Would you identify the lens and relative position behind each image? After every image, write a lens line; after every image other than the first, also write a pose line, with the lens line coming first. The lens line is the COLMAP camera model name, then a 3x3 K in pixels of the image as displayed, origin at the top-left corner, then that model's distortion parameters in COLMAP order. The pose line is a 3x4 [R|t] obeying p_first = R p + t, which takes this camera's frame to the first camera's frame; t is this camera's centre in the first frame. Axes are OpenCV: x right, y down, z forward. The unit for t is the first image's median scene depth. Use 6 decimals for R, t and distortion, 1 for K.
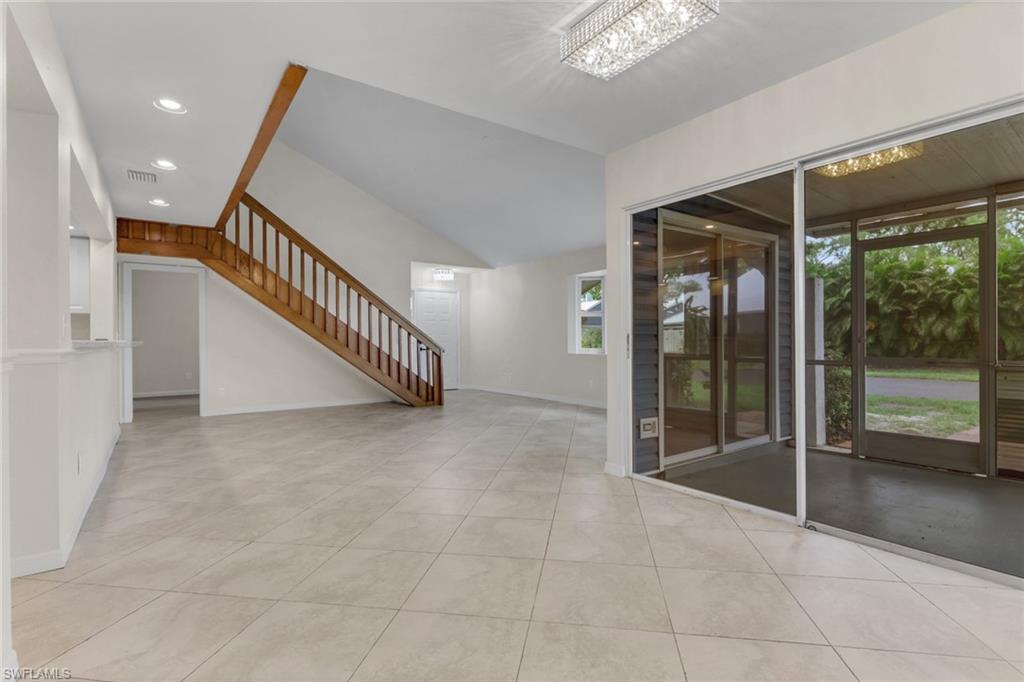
lens RADIAL K [[492.3, 0, 513.5], [0, 492.3, 343.7], [0, 0, 1]] dist [-0.000117, 0.000195]
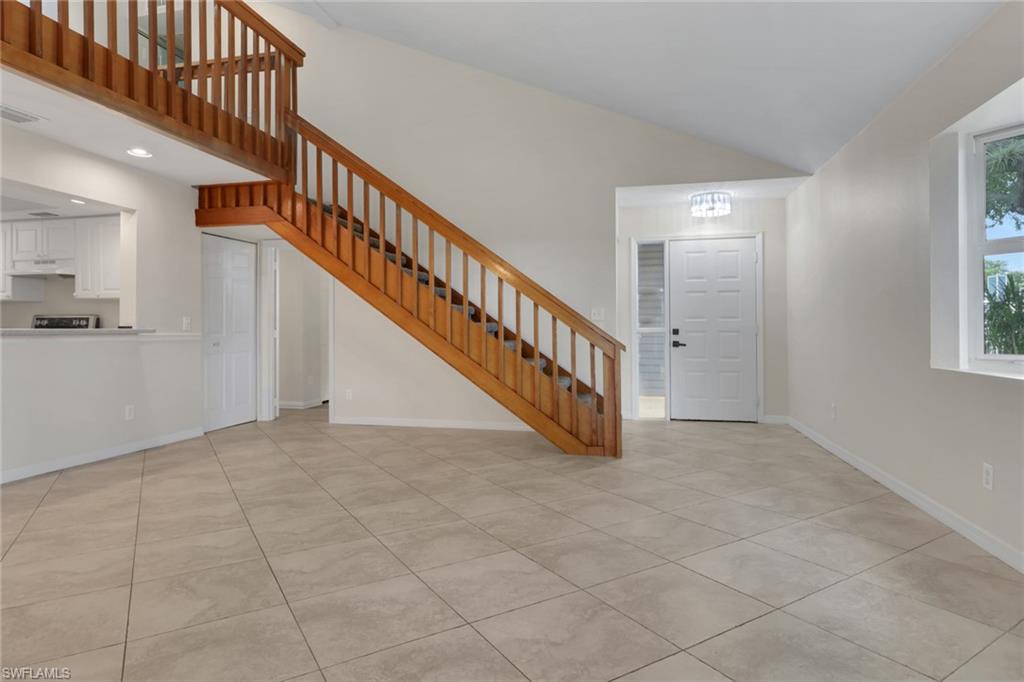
lens RADIAL K [[568.2, 0, 507.9], [0, 568.2, 323.6], [0, 0, 1]] dist [-0.000490, -0.000158]
pose [[0.652801, -0.004481, -0.757517, 0.247893], [-0.006728, 0.999909, -0.011713, -0.004747], [0.757500, 0.012743, 0.652711, 0.600616]]
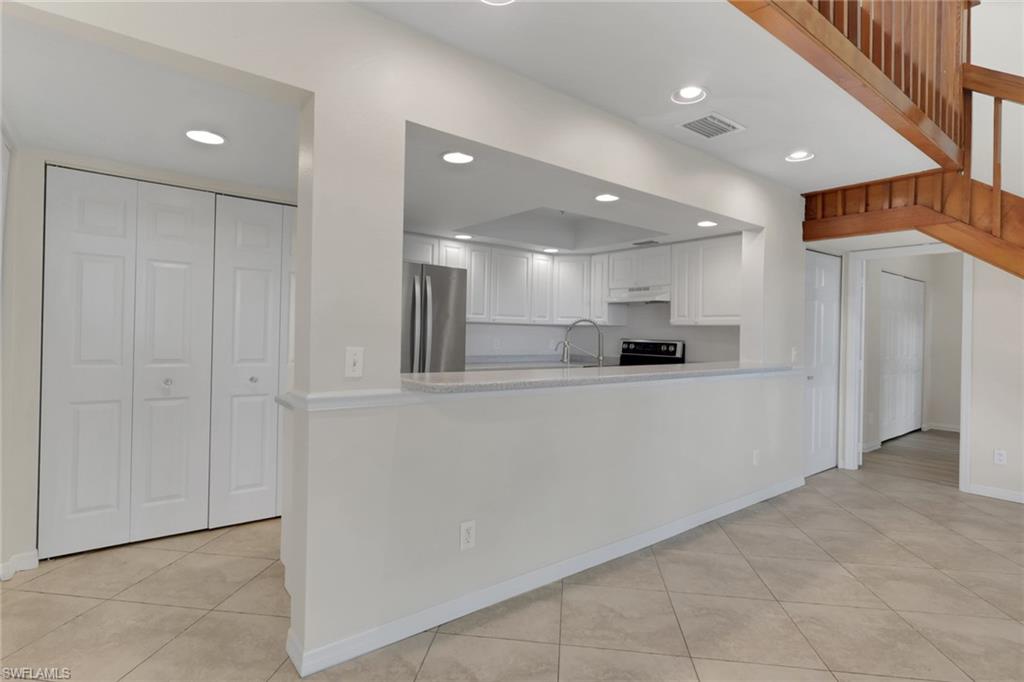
lens RADIAL K [[513.2, 0, 511.9], [0, 513.2, 333.2], [0, 0, 1]] dist [0.000550, 0.000664]
pose [[0.038714, 0.008507, -0.999214, -0.034004], [-0.025618, 0.999644, 0.007518, -0.032504], [0.998922, 0.025306, 0.038918, 0.418242]]
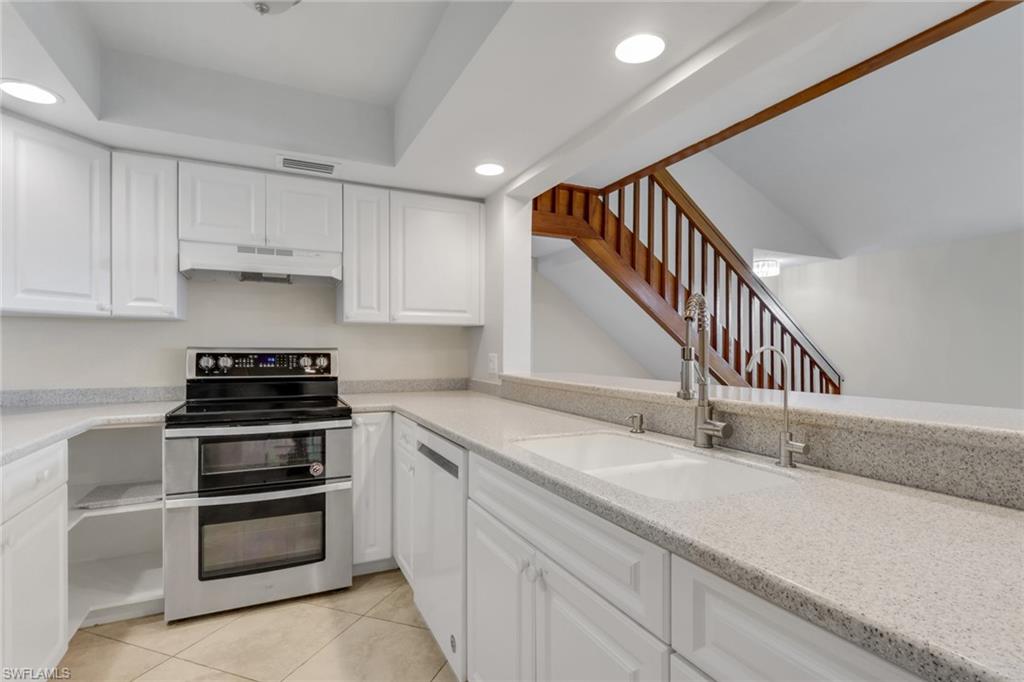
lens RADIAL K [[504.0, 0, 513.0], [0, 504.0, 350.9], [0, 0, 1]] dist [-0.001456, 0.000838]
pose [[0.984149, 0.006780, -0.177212, -0.514960], [-0.007385, 0.999969, -0.002753, -0.020620], [0.177188, 0.004018, 0.984169, 0.291756]]
